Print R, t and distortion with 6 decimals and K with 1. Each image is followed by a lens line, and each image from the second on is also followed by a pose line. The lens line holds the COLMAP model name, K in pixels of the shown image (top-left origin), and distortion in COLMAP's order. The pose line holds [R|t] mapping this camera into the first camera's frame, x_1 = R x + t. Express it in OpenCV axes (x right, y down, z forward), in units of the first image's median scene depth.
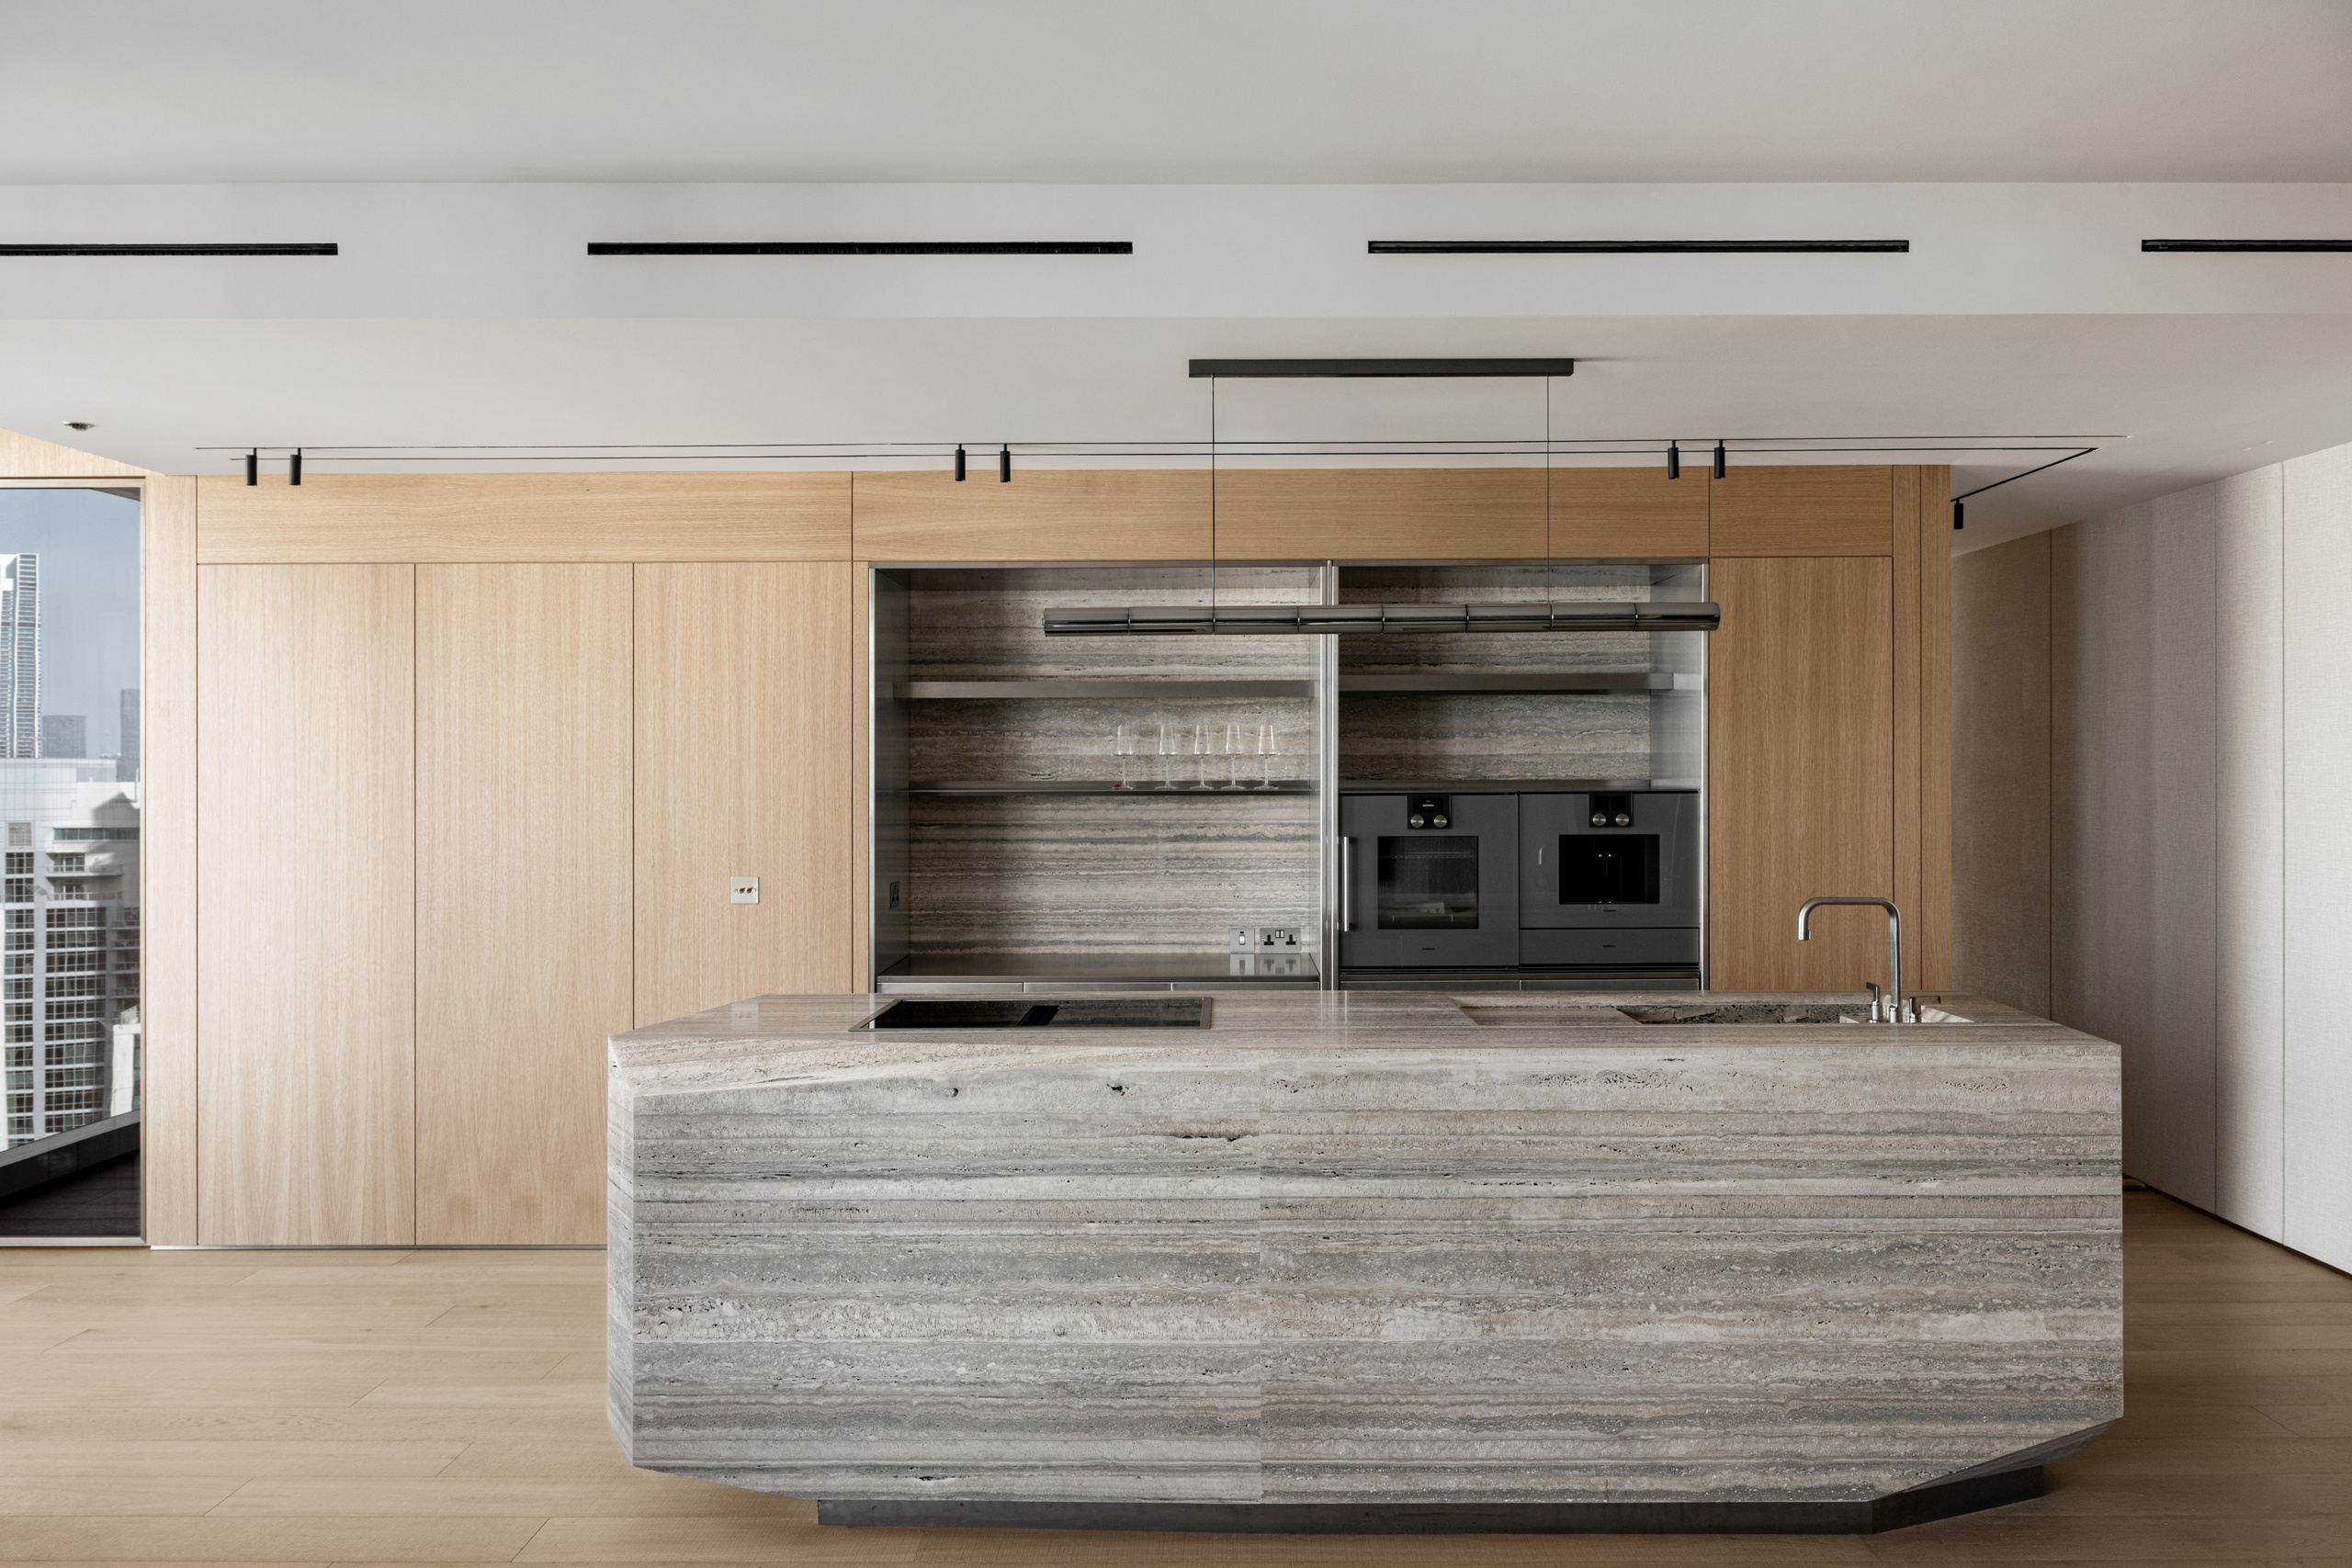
lens RADIAL K [[1581.6, 0, 1227.6], [0, 1581.6, 768.6], [0, 0, 1]] dist [-0.007323, 0.008854]
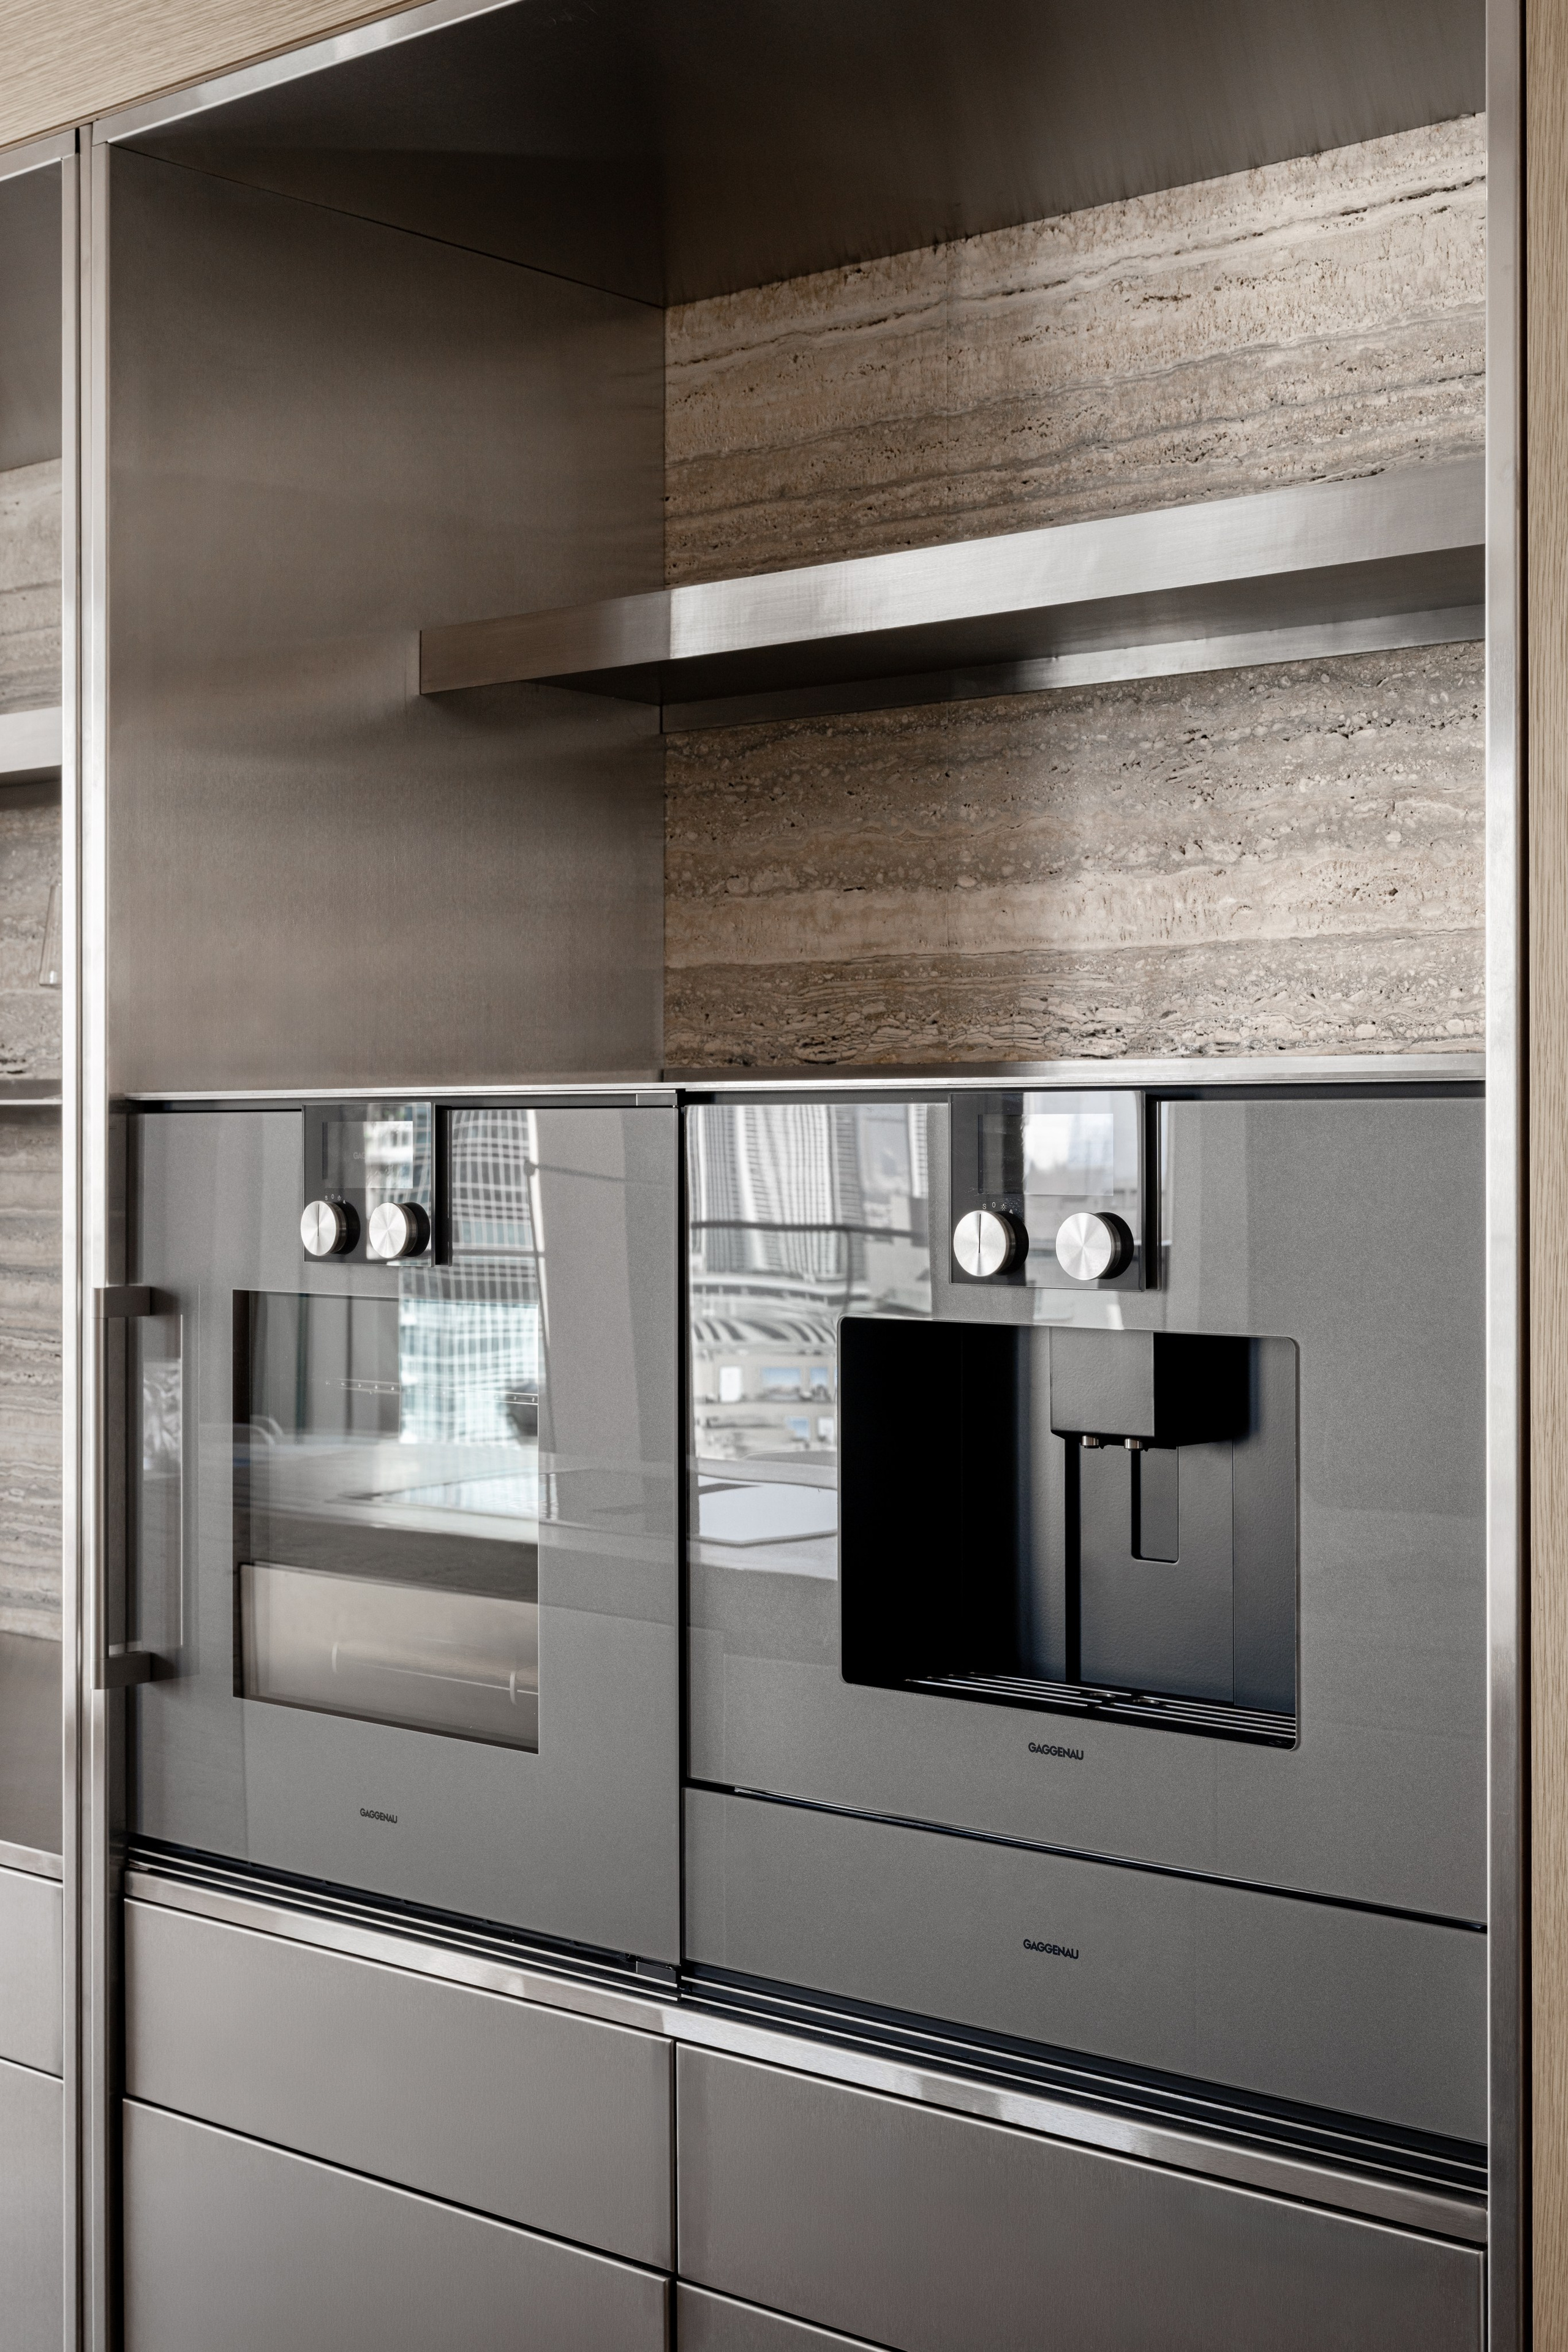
lens RADIAL K [[3162.9, 0, 783.4], [0, 3162.9, 1153.4], [0, 0, 1]] dist [-0.029827, 0.000000]
pose [[0.745266, 0.008445, -0.666714, 0.462359], [-0.004128, 0.999959, 0.008051, 0.018682], [0.666755, -0.003248, 0.745270, 0.713634]]
